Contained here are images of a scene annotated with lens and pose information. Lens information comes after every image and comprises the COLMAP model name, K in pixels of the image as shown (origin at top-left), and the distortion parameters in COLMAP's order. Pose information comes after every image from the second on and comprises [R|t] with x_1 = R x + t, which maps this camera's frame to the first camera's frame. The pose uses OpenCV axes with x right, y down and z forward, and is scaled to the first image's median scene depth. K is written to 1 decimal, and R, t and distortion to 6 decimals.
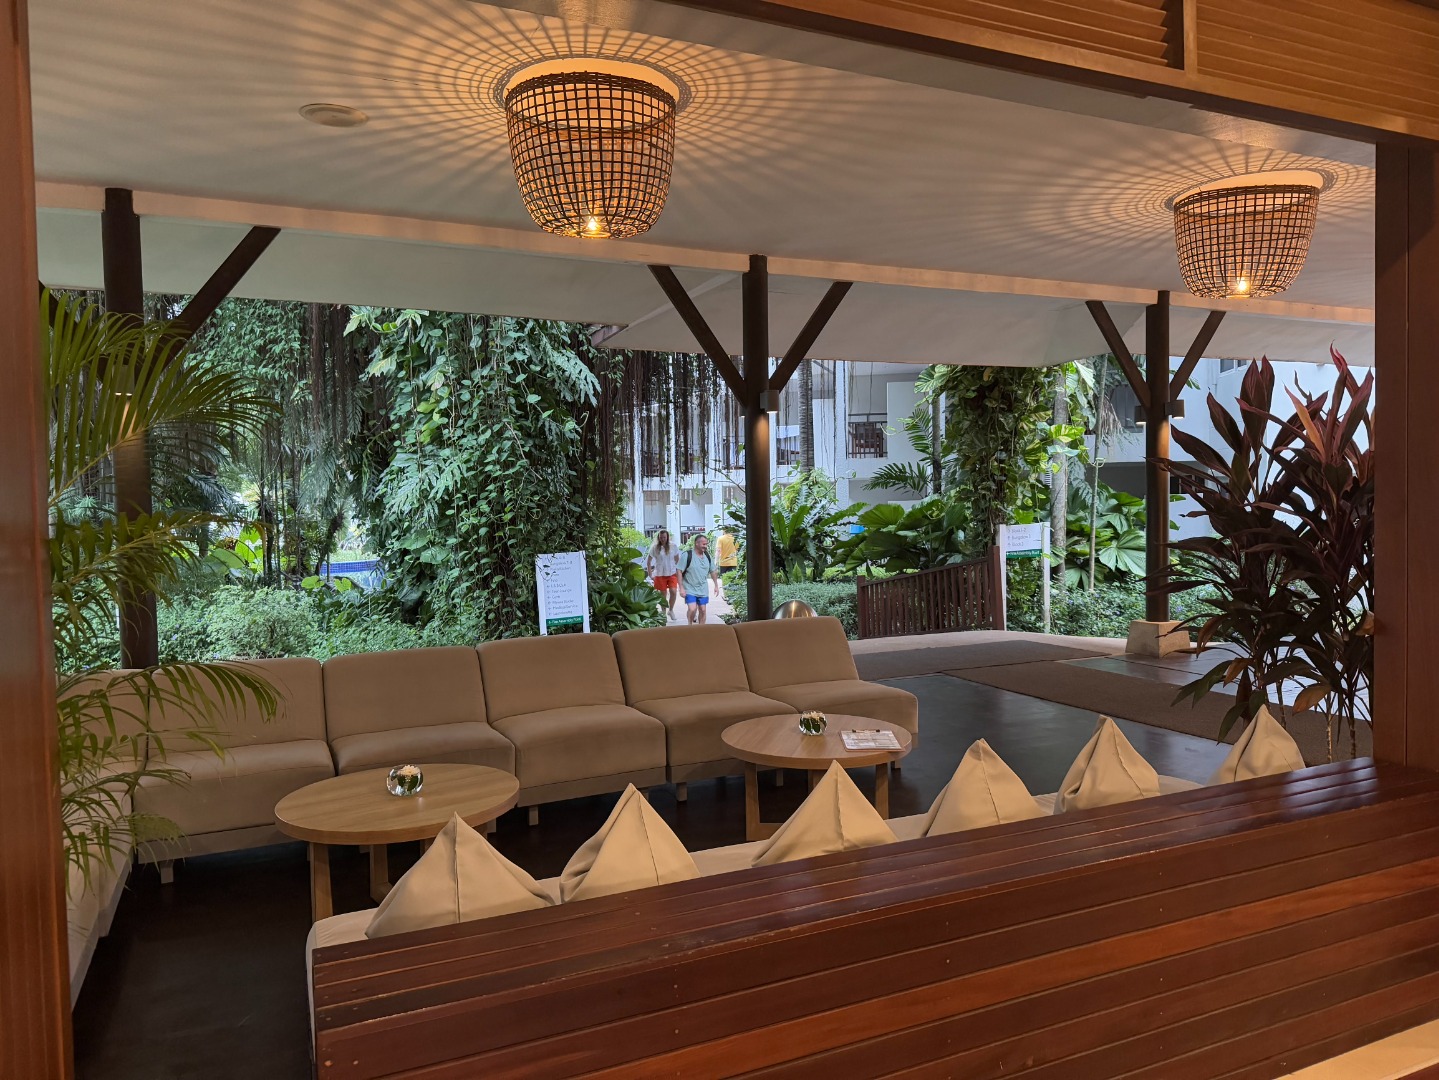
lens RADIAL K [[1012.5, 0, 715.9], [0, 1012.5, 545.0], [0, 0, 1]] dist [0.008420, -0.039430]
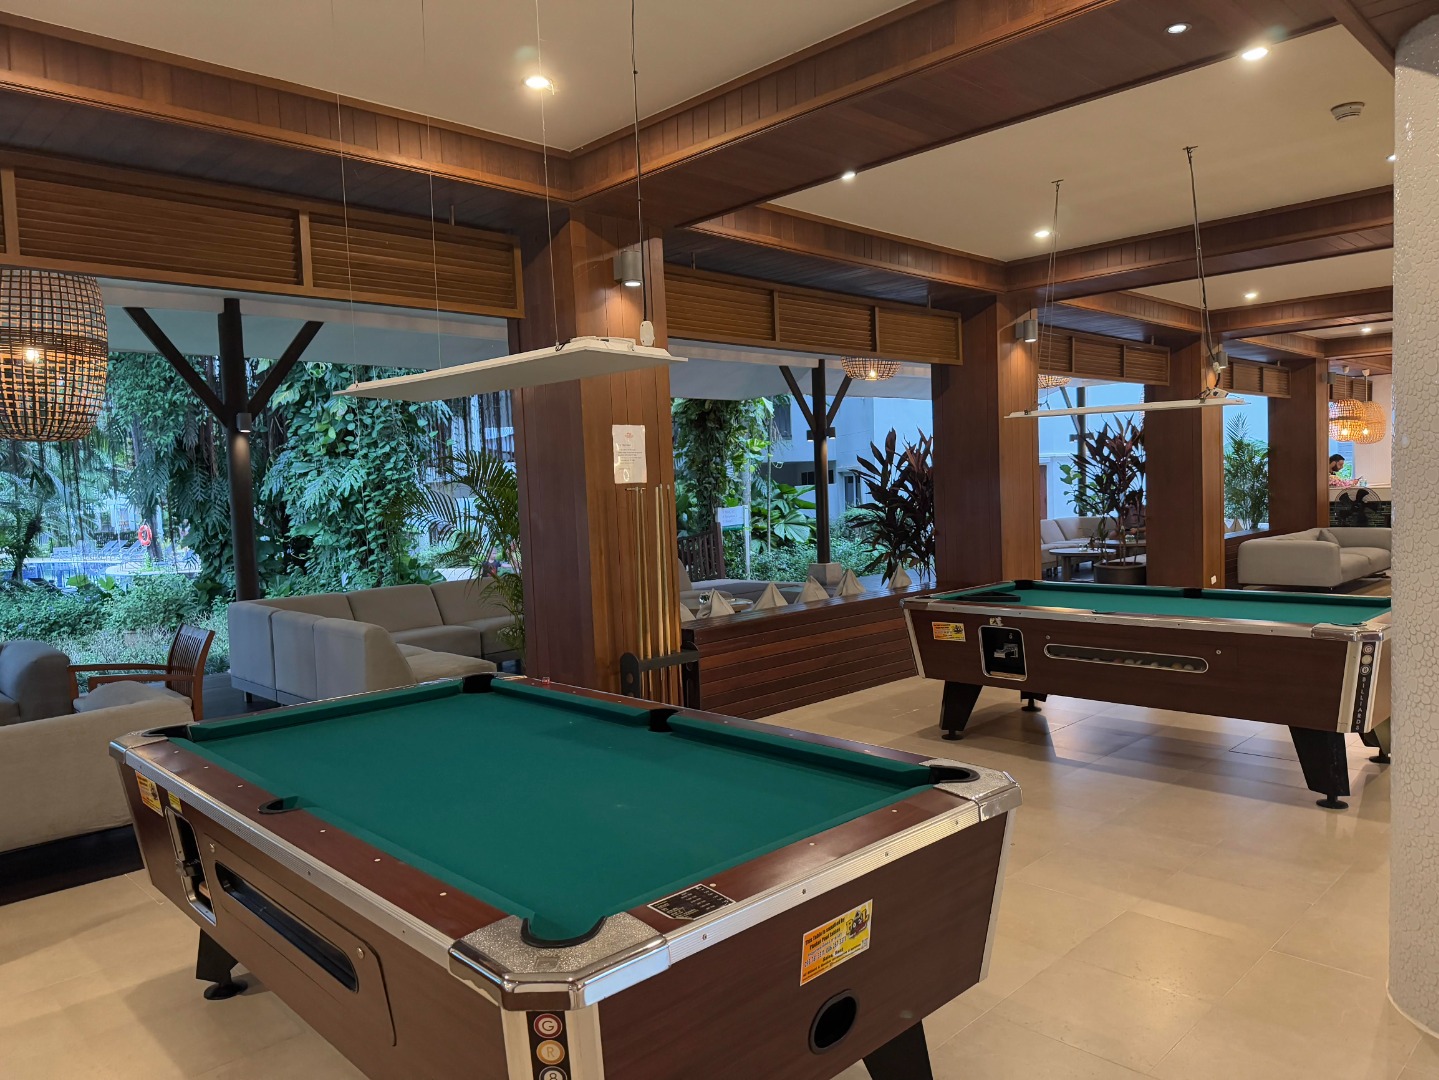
lens RADIAL K [[1012.5, 0, 720.2], [0, 1012.5, 548.9], [0, 0, 1]] dist [0.008420, -0.039430]
pose [[0.936156, -0.036429, 0.349694, -0.280173], [0.033347, 0.999334, 0.014834, 0.021792], [-0.350001, -0.002226, 0.936747, -0.449413]]
